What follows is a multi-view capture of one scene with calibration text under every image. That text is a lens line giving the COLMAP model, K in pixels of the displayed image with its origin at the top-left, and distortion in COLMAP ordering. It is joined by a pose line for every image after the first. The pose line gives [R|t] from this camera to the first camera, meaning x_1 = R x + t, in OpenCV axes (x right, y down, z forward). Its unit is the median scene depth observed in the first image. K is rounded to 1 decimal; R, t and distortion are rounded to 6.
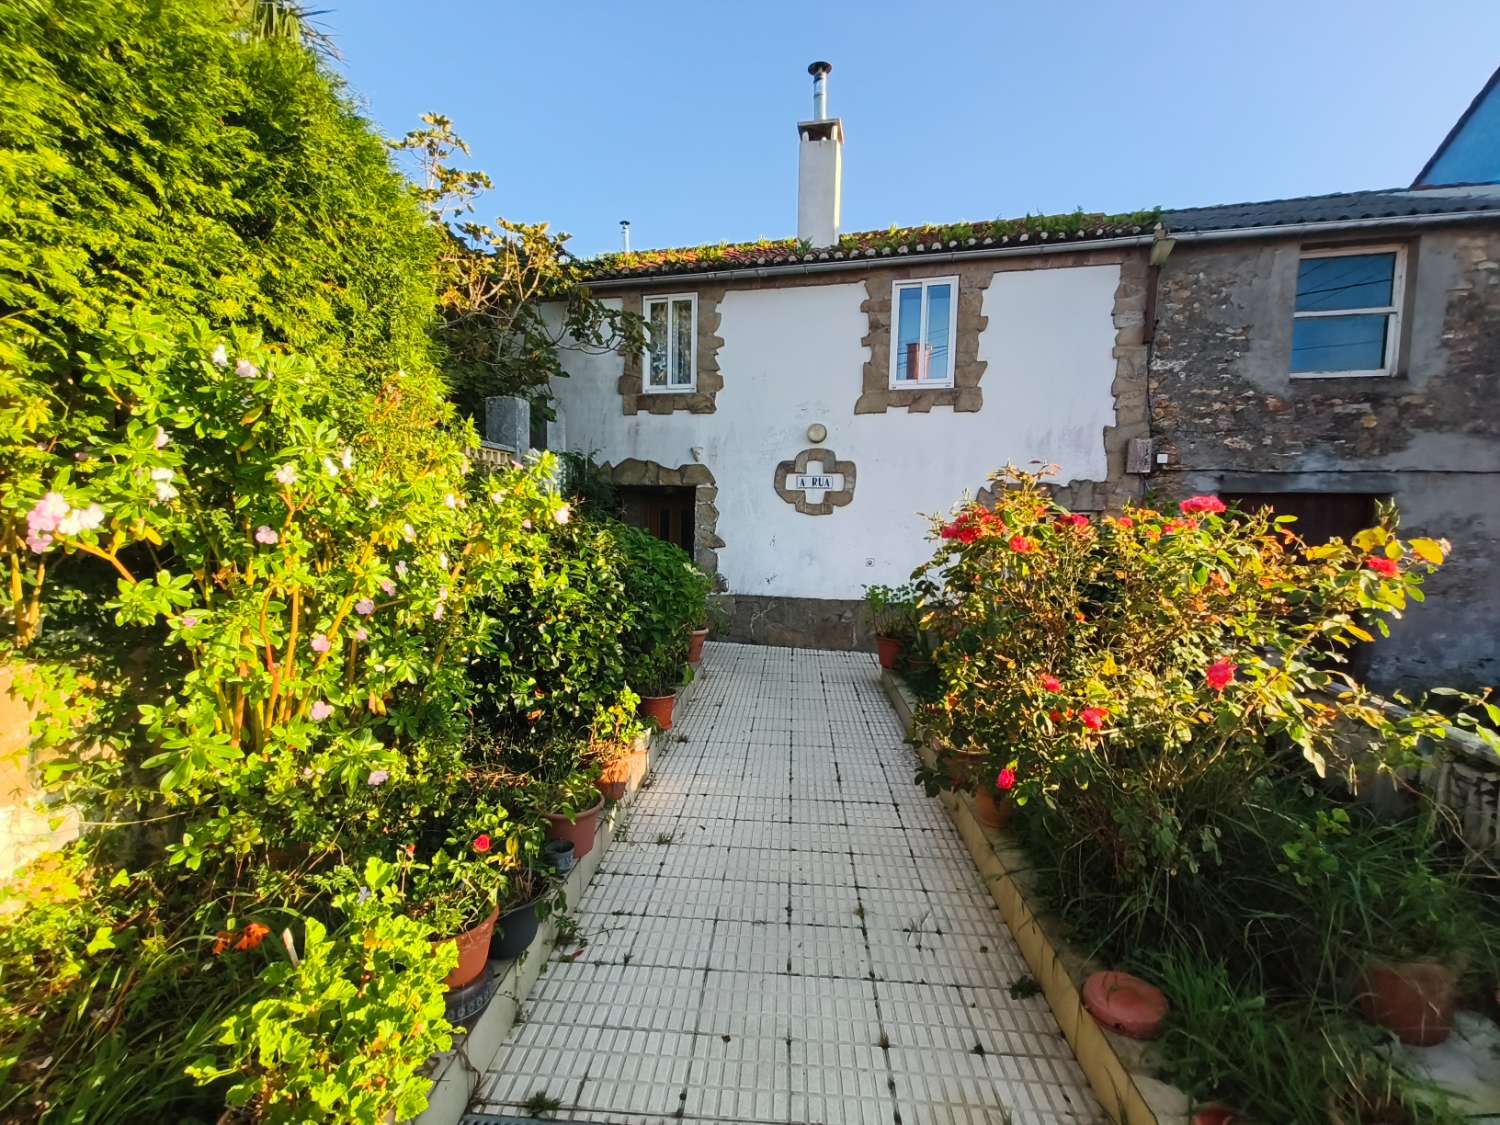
lens RADIAL K [[684.4, 0, 752.0], [0, 684.4, 564.8], [0, 0, 1]] dist [0.004203, 0.001979]
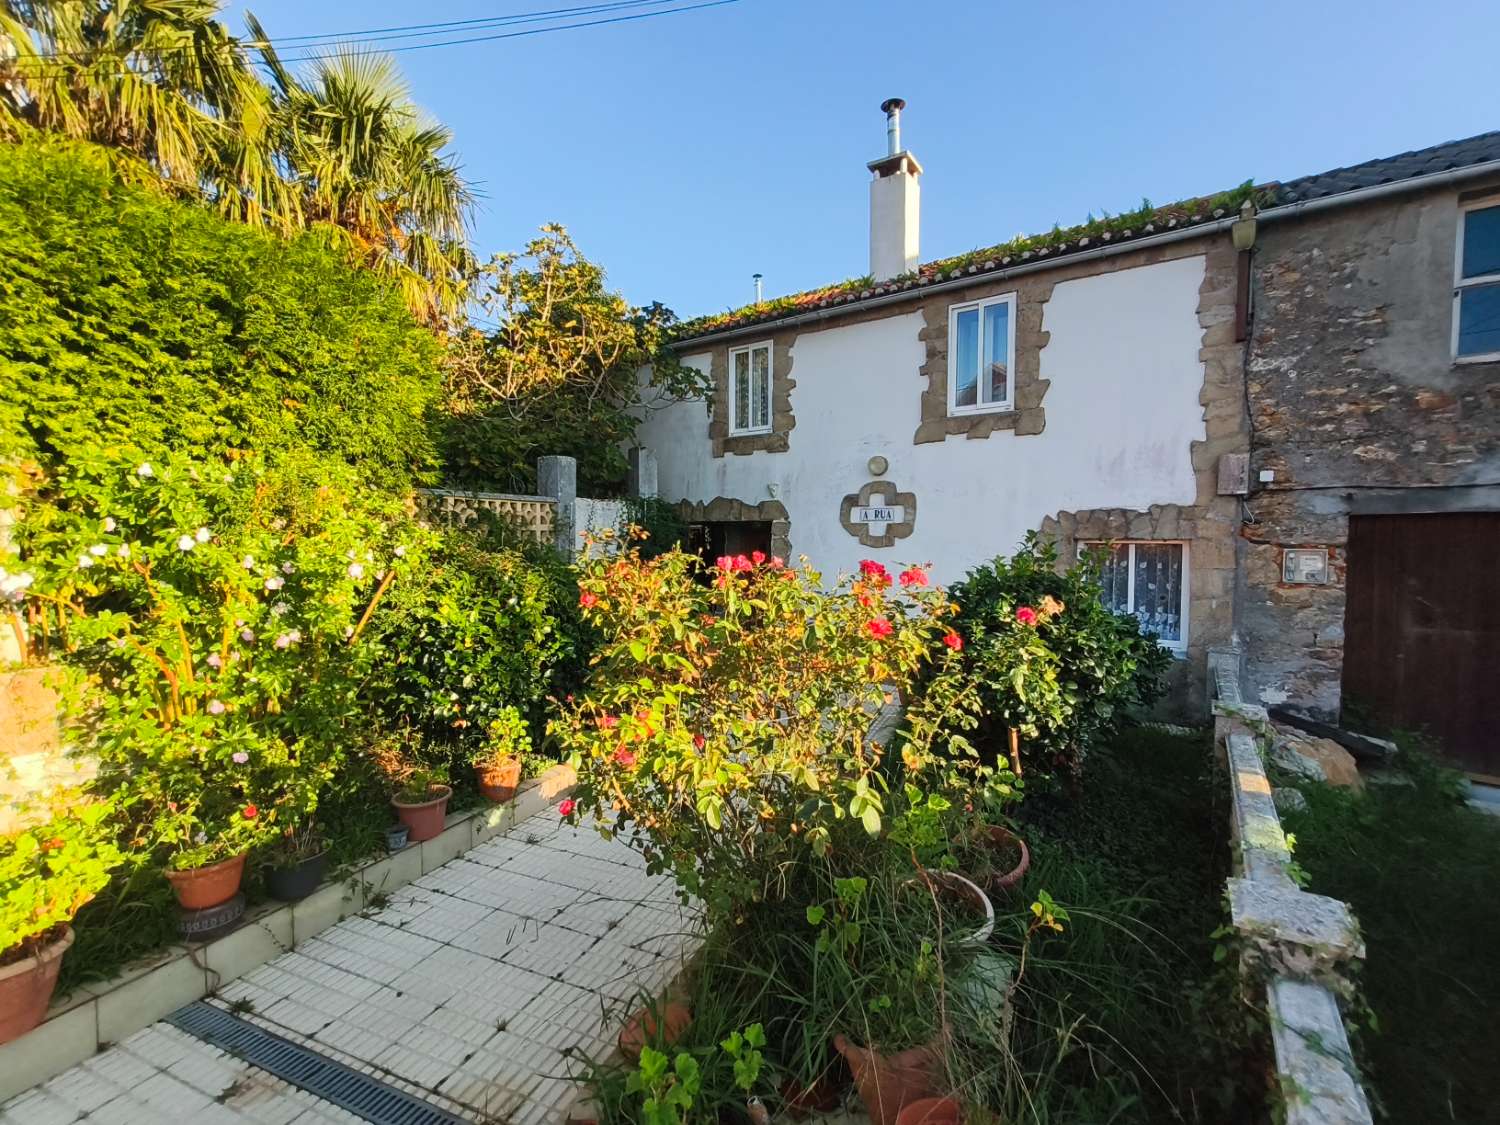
lens RADIAL K [[684.4, 0, 754.5], [0, 684.4, 563.9], [0, 0, 1]] dist [0.004203, 0.001979]
pose [[0.938492, -0.005586, -0.345256, 0.284325], [-0.007131, 0.999342, -0.035551, -0.013538], [0.345227, 0.035827, 0.937835, 0.008815]]
